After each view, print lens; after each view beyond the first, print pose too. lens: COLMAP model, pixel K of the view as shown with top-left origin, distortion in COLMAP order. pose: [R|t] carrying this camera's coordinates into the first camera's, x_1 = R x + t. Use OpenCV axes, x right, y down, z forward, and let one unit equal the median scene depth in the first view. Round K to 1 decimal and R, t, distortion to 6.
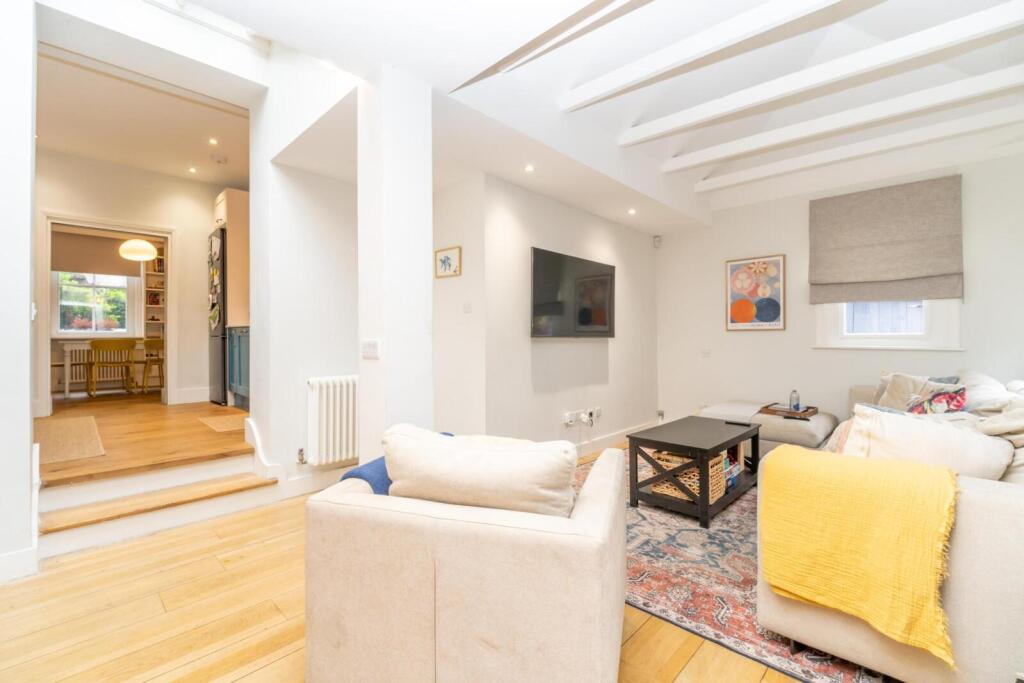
lens RADIAL K [[423.8, 0, 507.3], [0, 423.8, 337.8], [0, 0, 1]] dist [-0.017536, -0.000213]
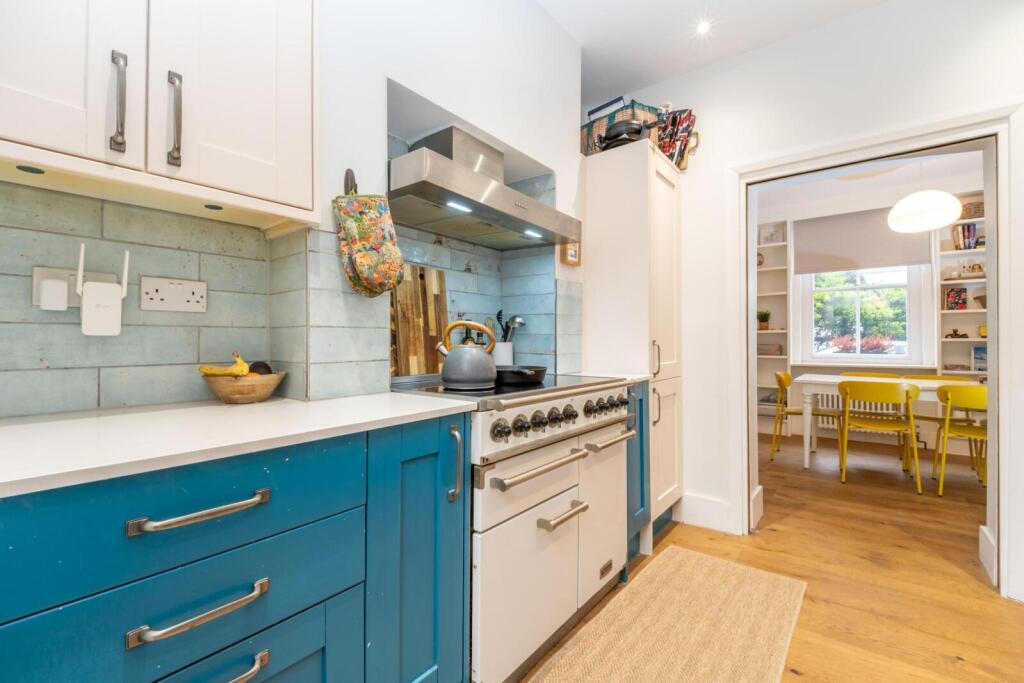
lens RADIAL K [[423.8, 0, 507.3], [0, 423.8, 337.8], [0, 0, 1]] dist [-0.017536, -0.000213]
pose [[0.045931, 0.000658, -0.998944, -0.322962], [0.003635, 0.999993, 0.000826, -0.043440], [0.998938, -0.003669, 0.045928, 0.380176]]
